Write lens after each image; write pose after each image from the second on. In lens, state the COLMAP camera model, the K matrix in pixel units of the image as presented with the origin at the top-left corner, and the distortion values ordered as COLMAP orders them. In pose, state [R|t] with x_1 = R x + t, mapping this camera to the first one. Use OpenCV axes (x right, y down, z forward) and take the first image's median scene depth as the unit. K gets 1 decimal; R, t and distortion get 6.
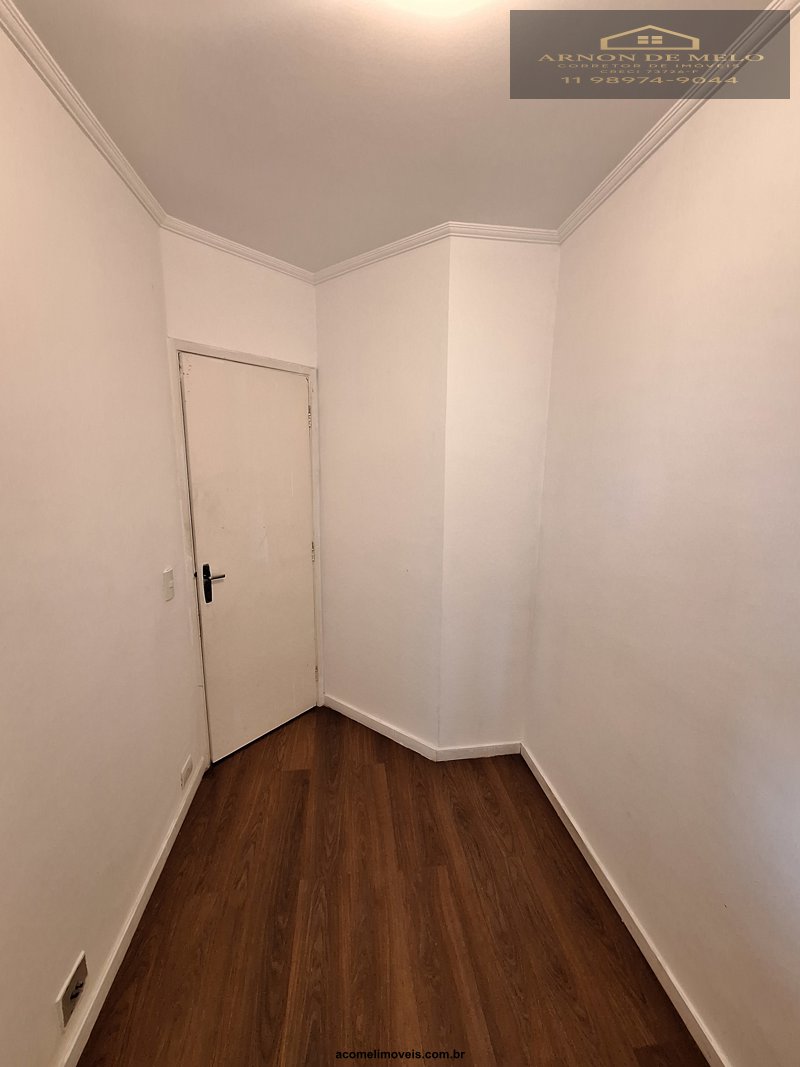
lens RADIAL K [[420.9, 0, 400.0], [0, 420.9, 533.5], [0, 0, 1]] dist [-0.010659, 0.003078]
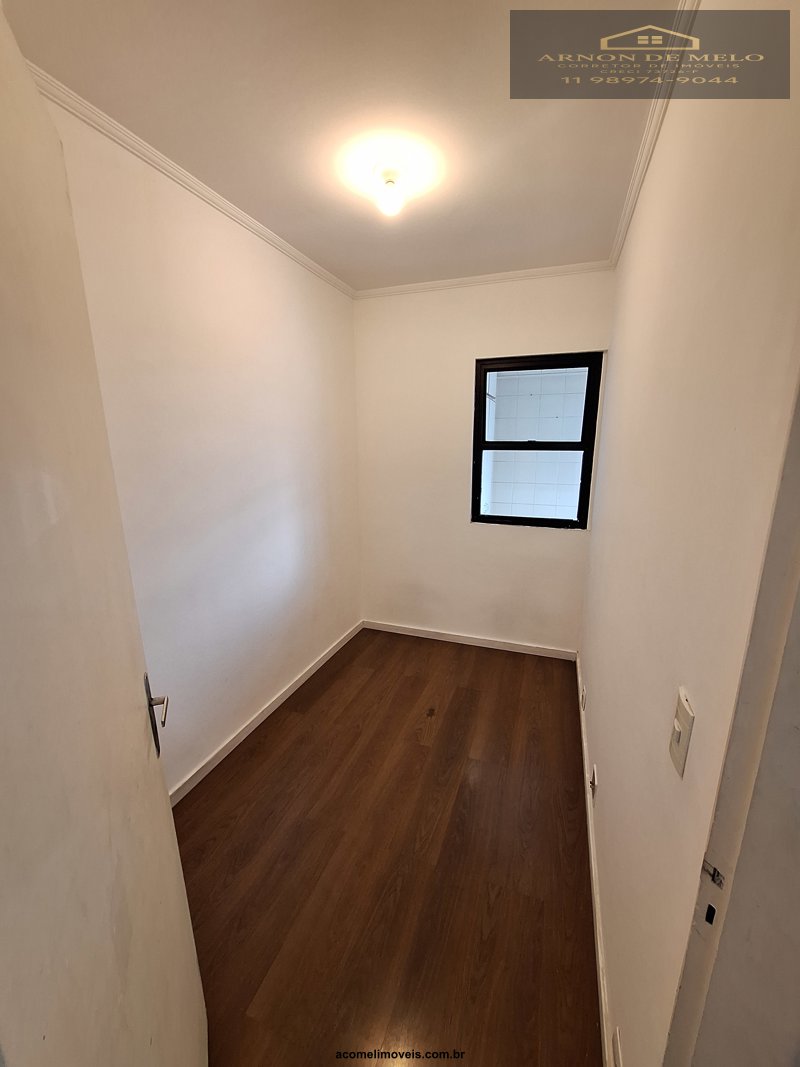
lens RADIAL K [[420.9, 0, 400.0], [0, 420.9, 533.5], [0, 0, 1]] dist [-0.010659, 0.003078]
pose [[-0.881256, -0.111212, 0.459368, -0.547714], [0.079030, 0.923566, 0.375206, -0.265332], [-0.465984, 0.366957, -0.805110, 1.597566]]
